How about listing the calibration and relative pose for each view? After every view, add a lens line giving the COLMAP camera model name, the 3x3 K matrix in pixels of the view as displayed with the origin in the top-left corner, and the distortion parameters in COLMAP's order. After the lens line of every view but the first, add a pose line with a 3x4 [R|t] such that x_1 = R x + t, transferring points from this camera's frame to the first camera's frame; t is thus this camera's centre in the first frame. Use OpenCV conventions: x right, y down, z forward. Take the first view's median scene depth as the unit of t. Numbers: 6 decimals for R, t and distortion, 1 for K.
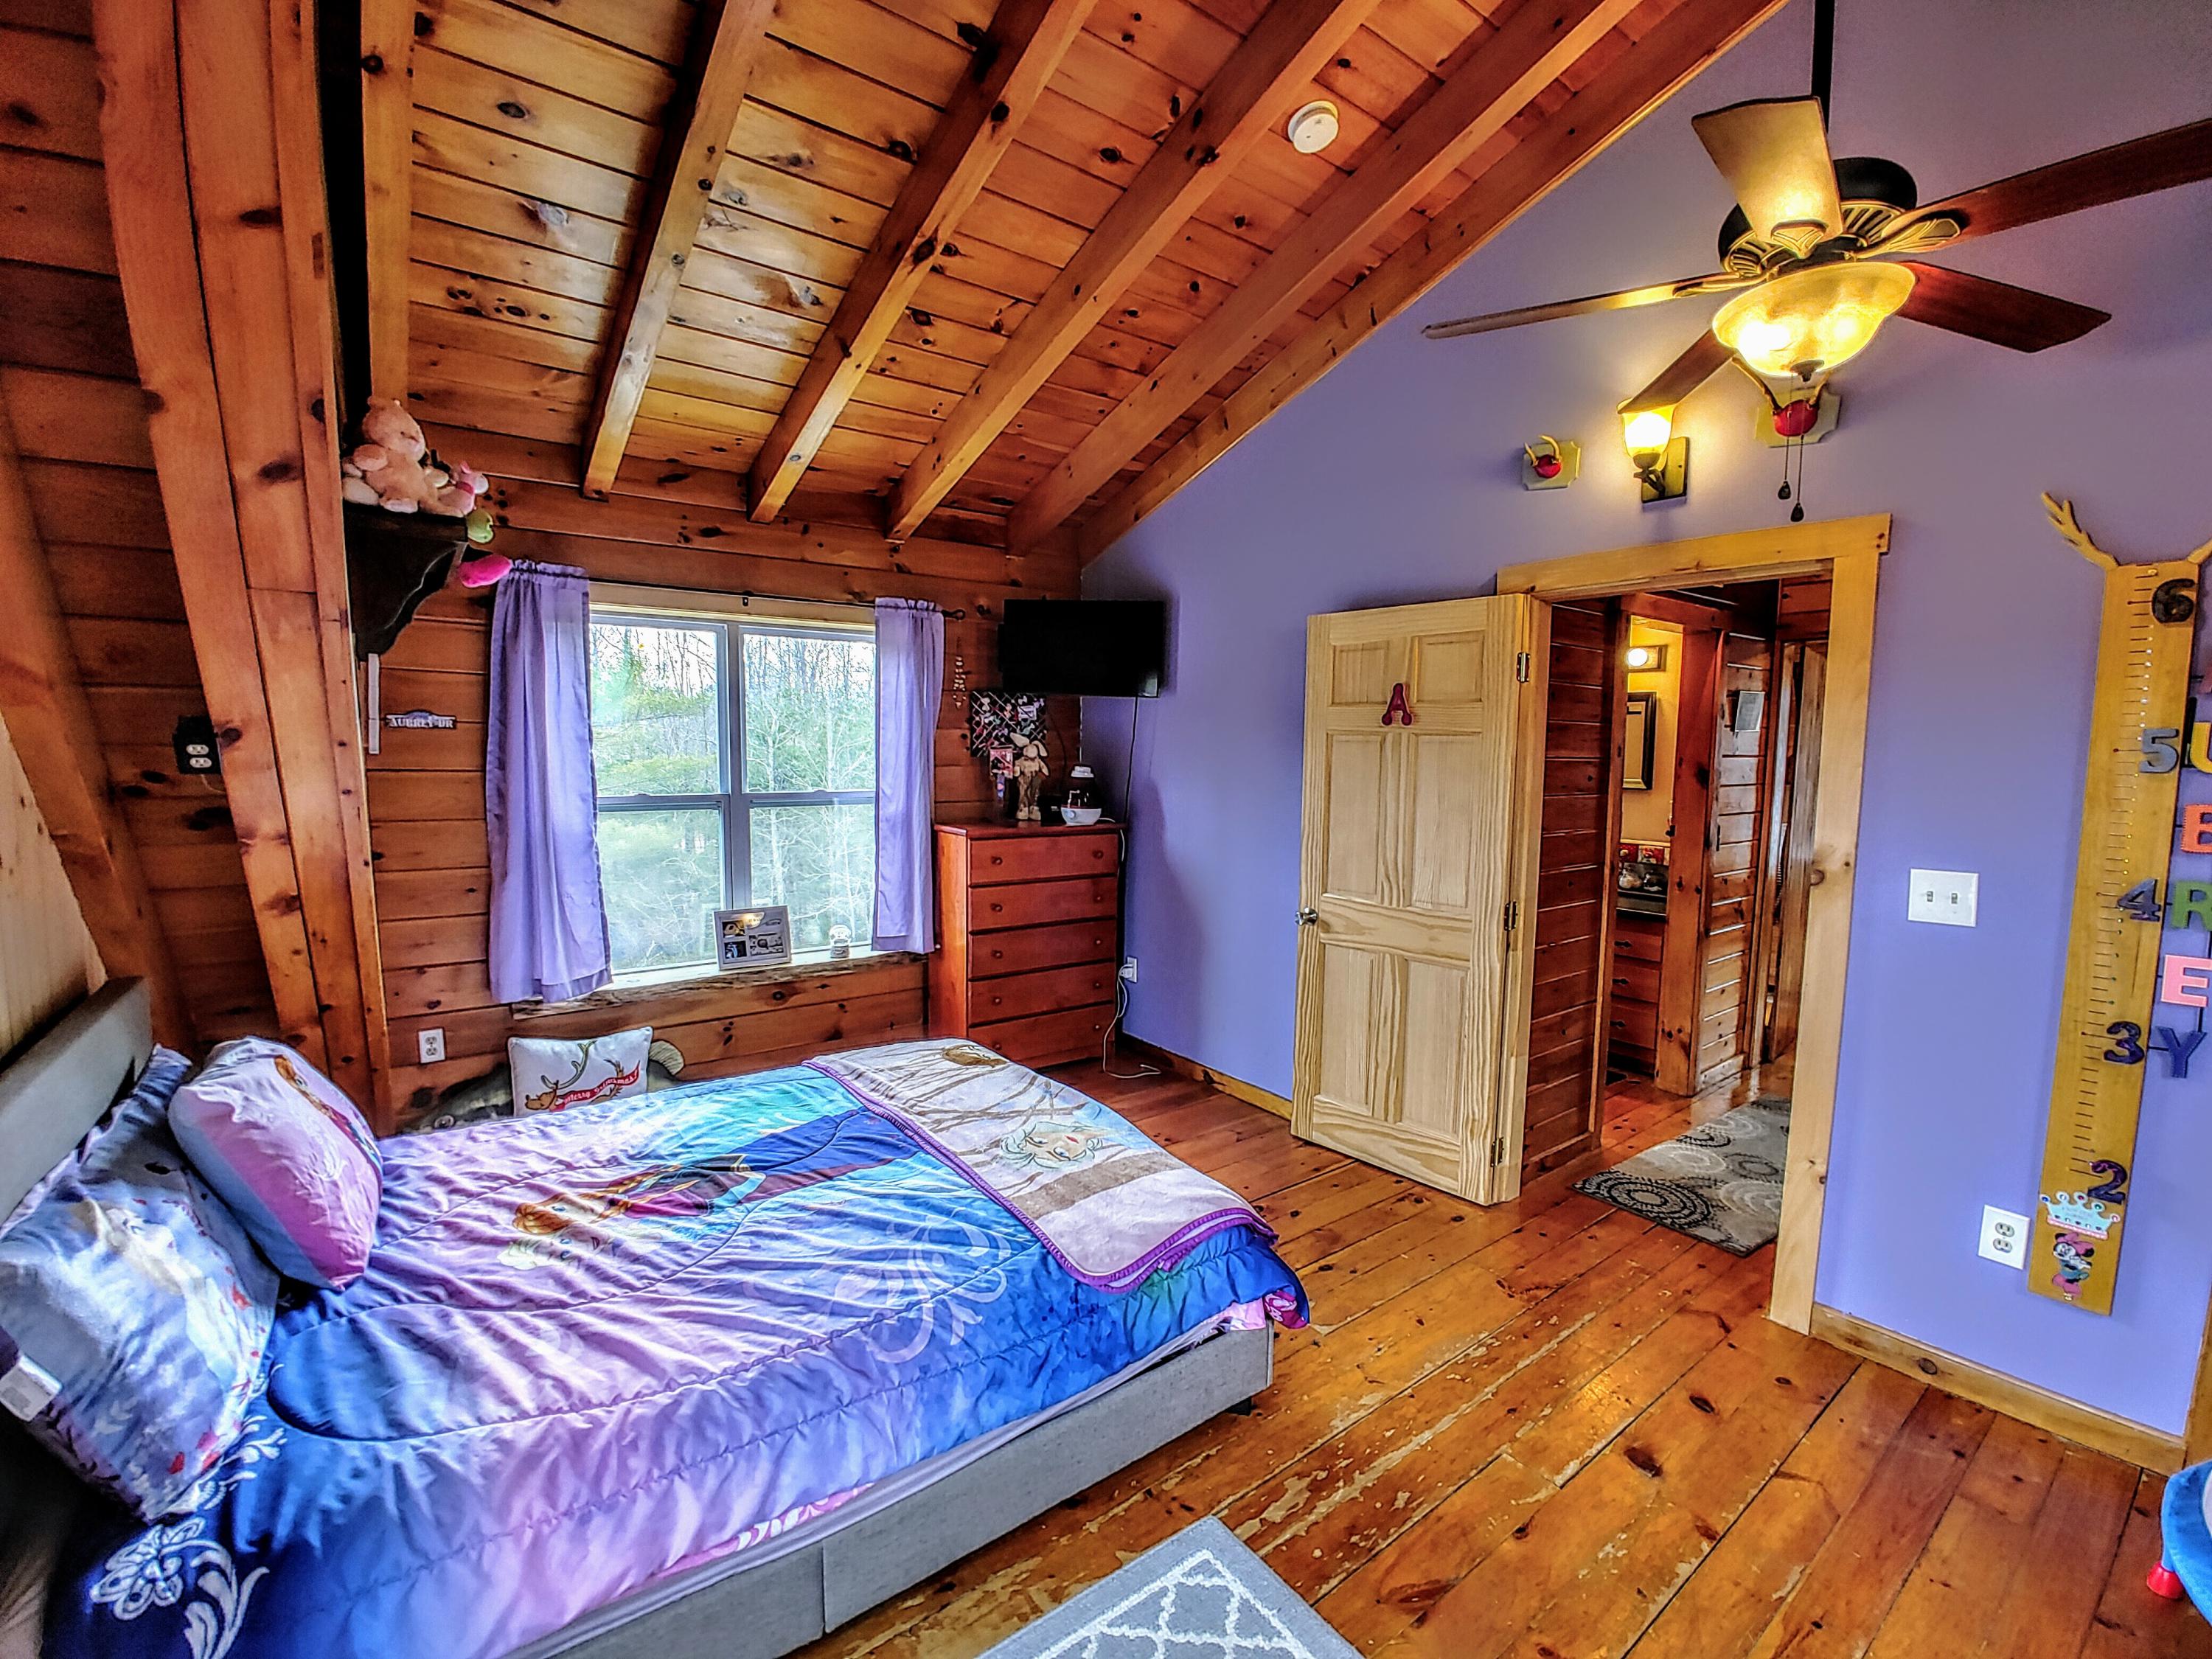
lens RADIAL K [[962.4, 0, 1112.8], [0, 962.4, 833.6], [0, 0, 1]] dist [-0.033826, 0.005567]
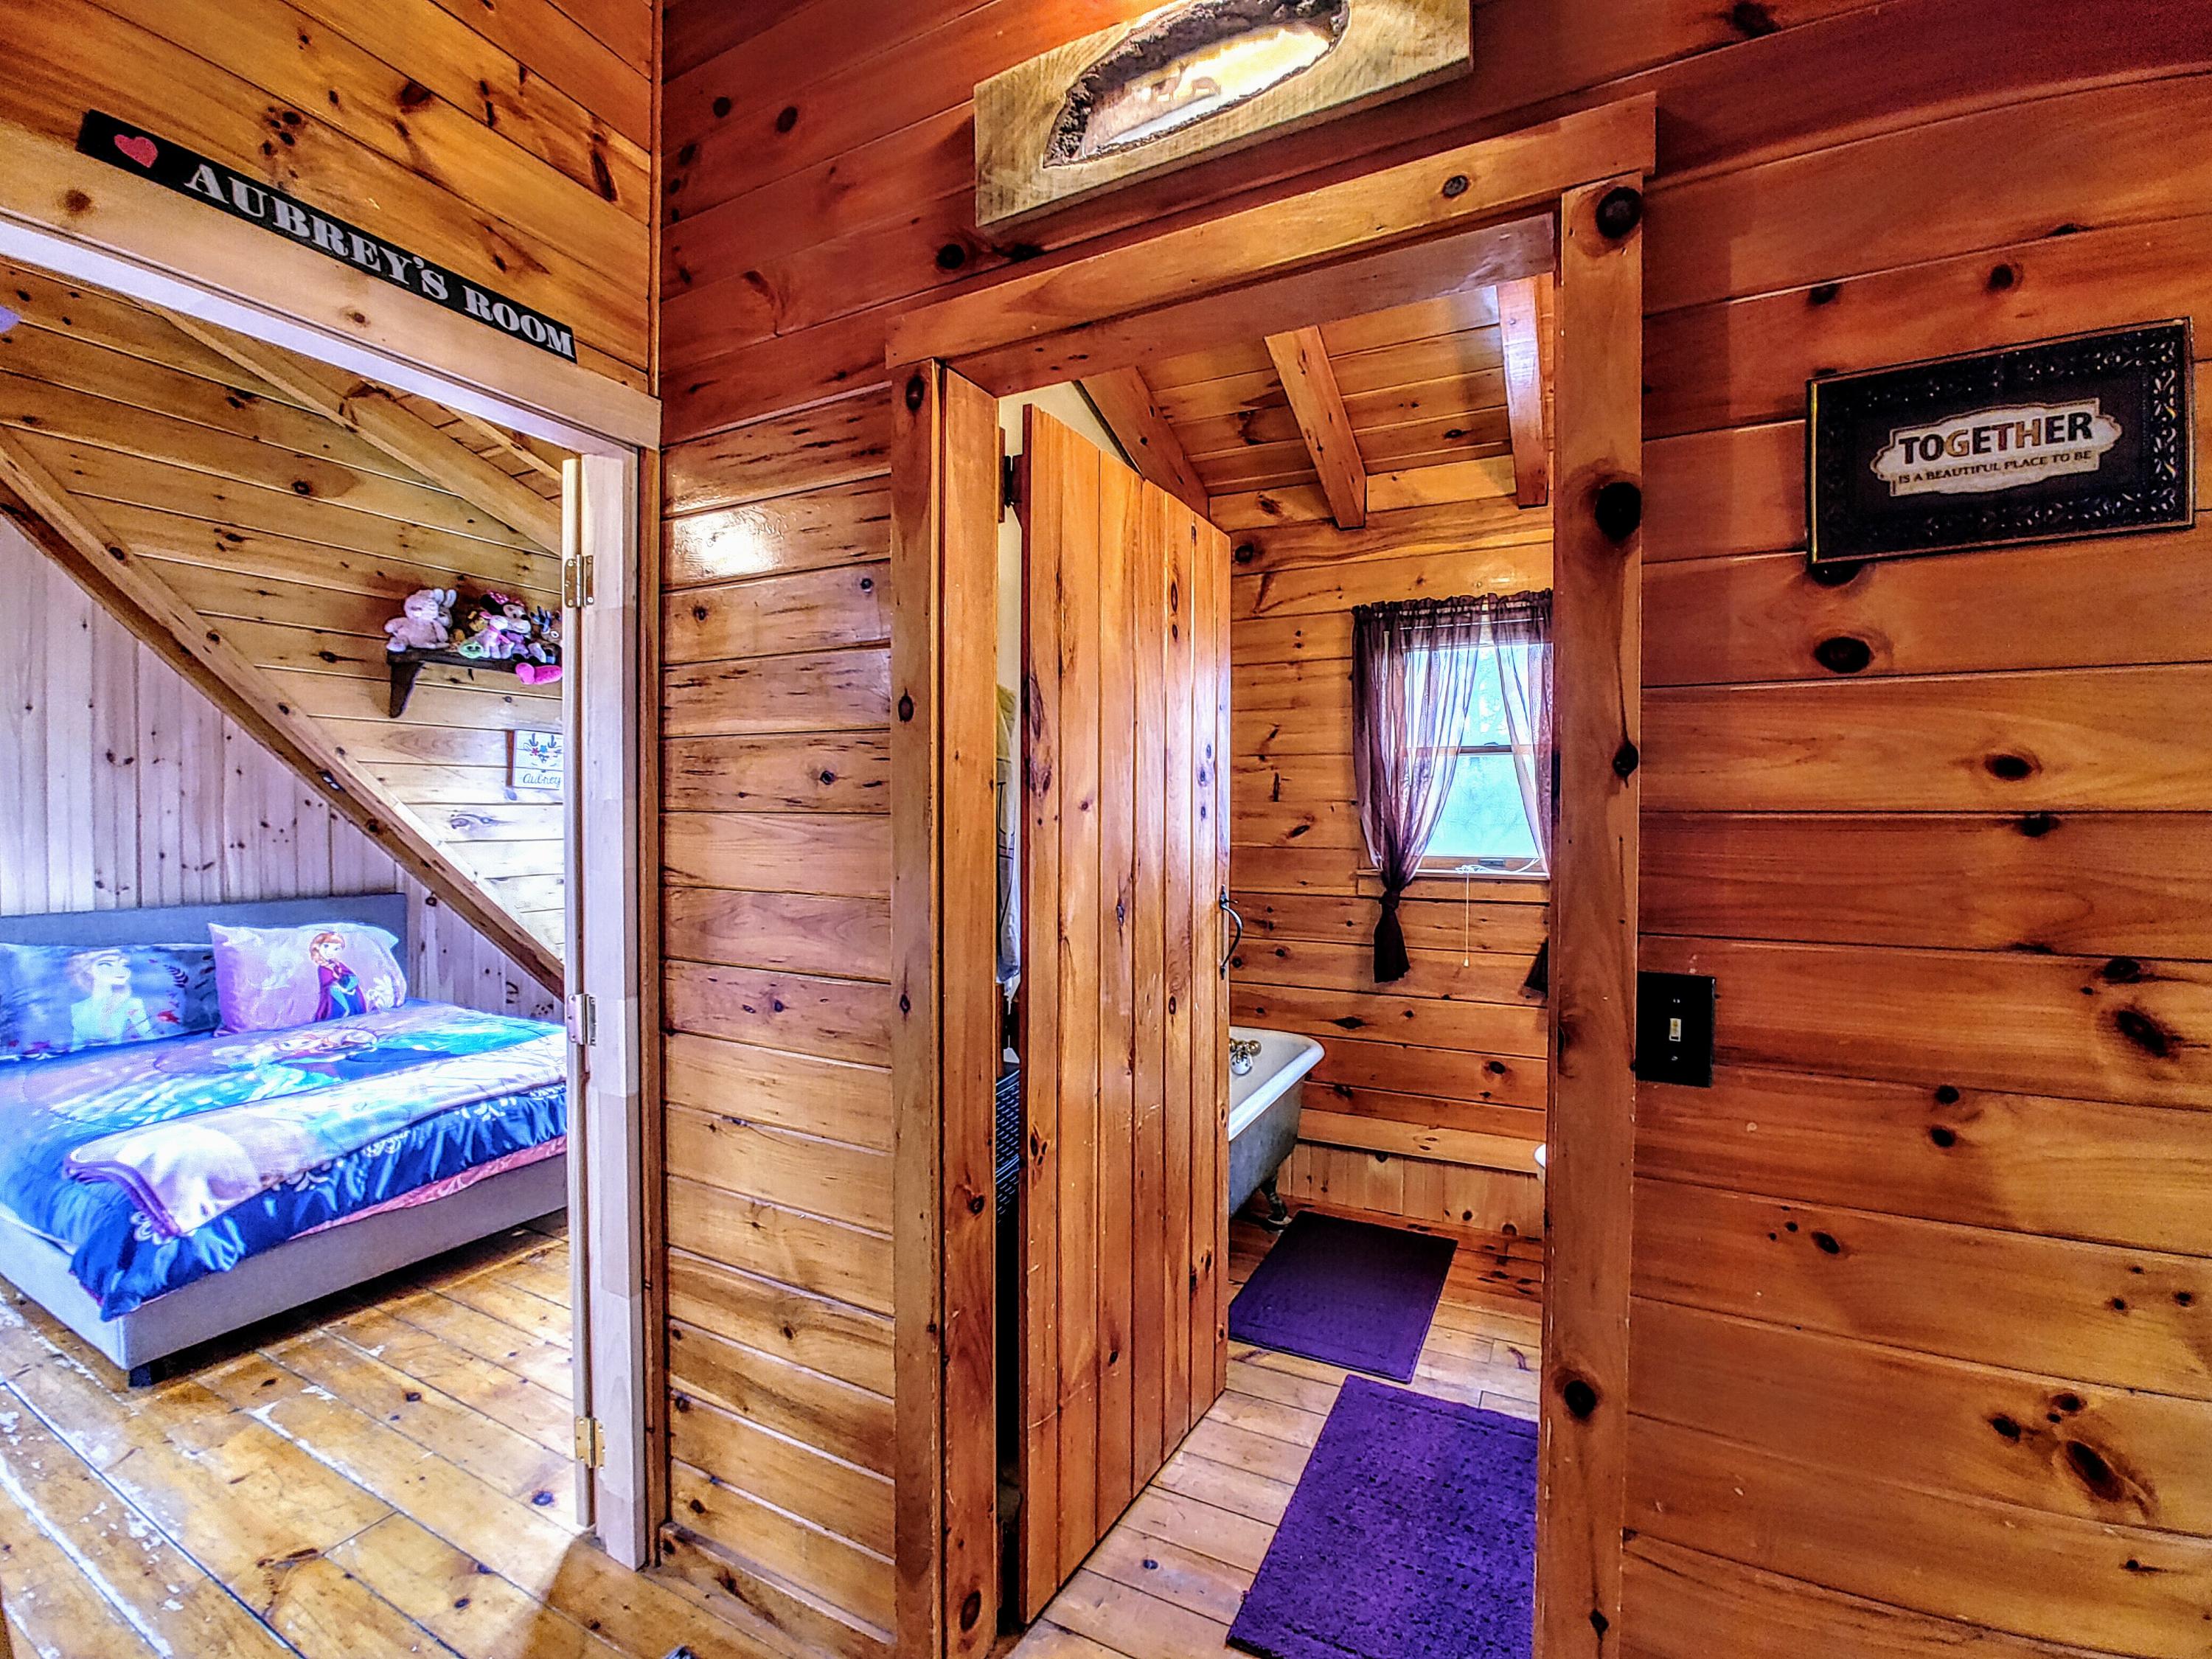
lens RADIAL K [[962.4, 0, 1120.6], [0, 962.4, 840.2], [0, 0, 1]] dist [-0.033826, 0.005567]
pose [[0.442194, 0.014999, -0.896794, 0.975369], [-0.085227, 0.996039, -0.025366, -0.029561], [0.892861, 0.087648, 0.441721, 0.943435]]
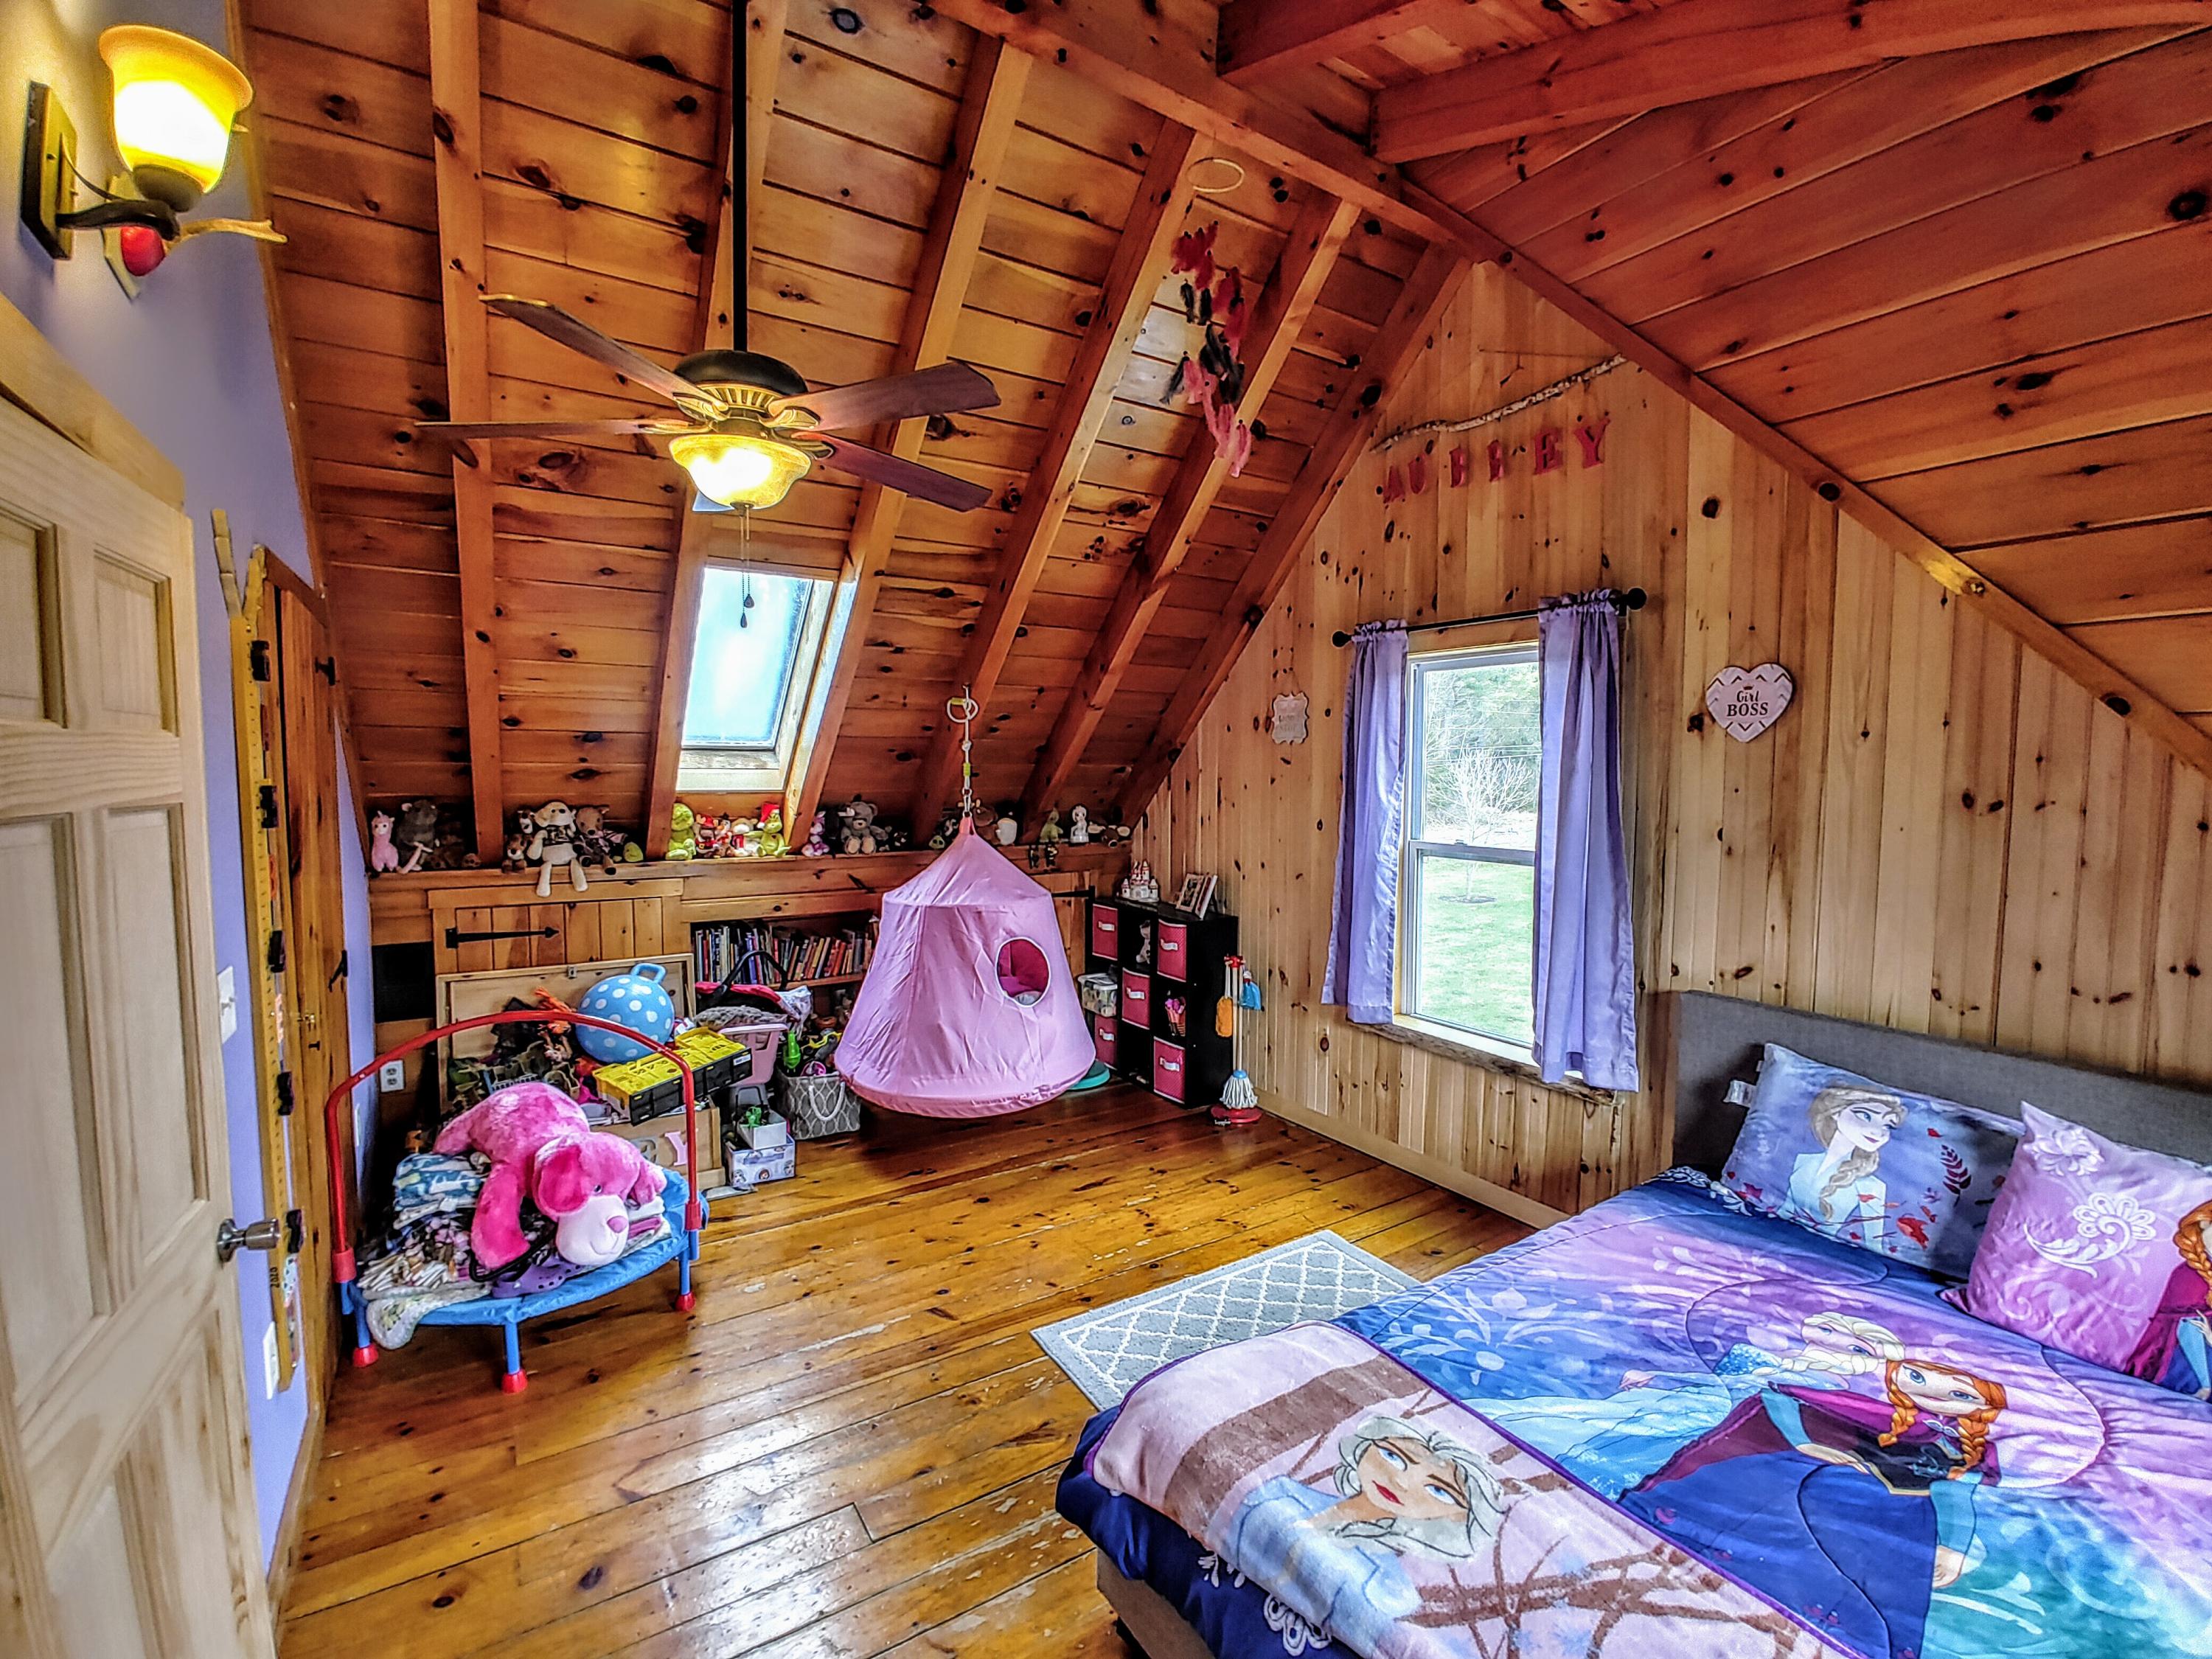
lens RADIAL K [[962.4, 0, 1108.6], [0, 962.4, 836.4], [0, 0, 1]] dist [-0.033826, 0.005567]
pose [[-0.996648, -0.023057, 0.078492, 0.069583], [-0.009856, 0.986315, 0.164580, -0.134113], [-0.081213, 0.163255, -0.983236, 1.101824]]
